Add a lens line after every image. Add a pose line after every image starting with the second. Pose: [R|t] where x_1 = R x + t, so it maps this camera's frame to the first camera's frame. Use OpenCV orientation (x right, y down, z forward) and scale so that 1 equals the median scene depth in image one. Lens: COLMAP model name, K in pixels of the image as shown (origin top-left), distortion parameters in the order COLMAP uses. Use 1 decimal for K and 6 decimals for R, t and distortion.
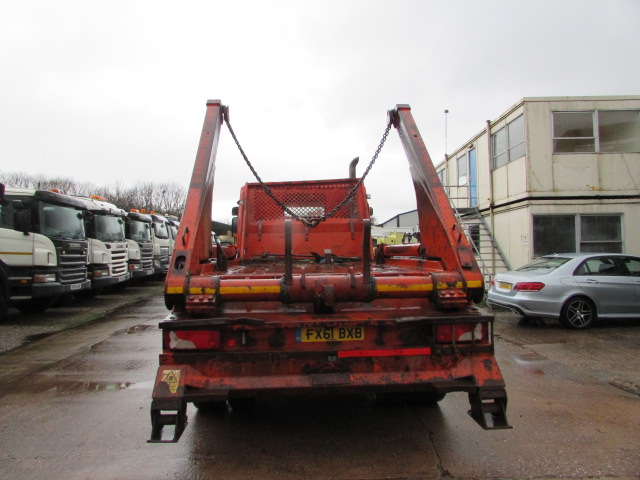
lens RADIAL K [[460.0, 0, 309.7], [0, 460.0, 238.4], [0, 0, 1]] dist [-0.054798, 0.046348]
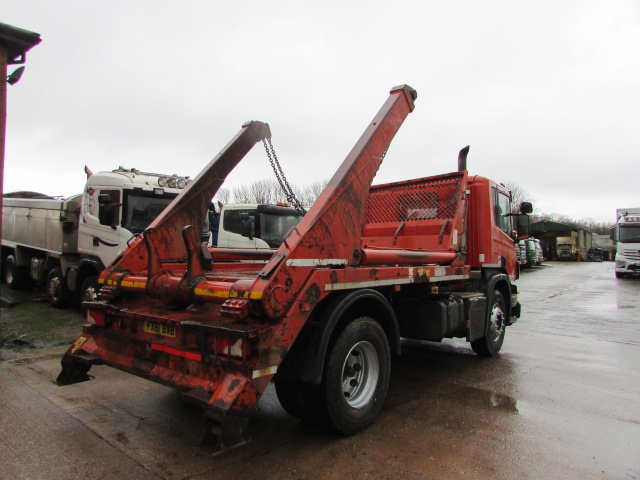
lens RADIAL K [[460.0, 0, 309.7], [0, 460.0, 238.4], [0, 0, 1]] dist [-0.054798, 0.046348]
pose [[0.718086, -0.008453, -0.695903, 1.059099], [0.006242, 0.999964, -0.005706, -0.004976], [0.695926, -0.000246, 0.718113, 0.430498]]
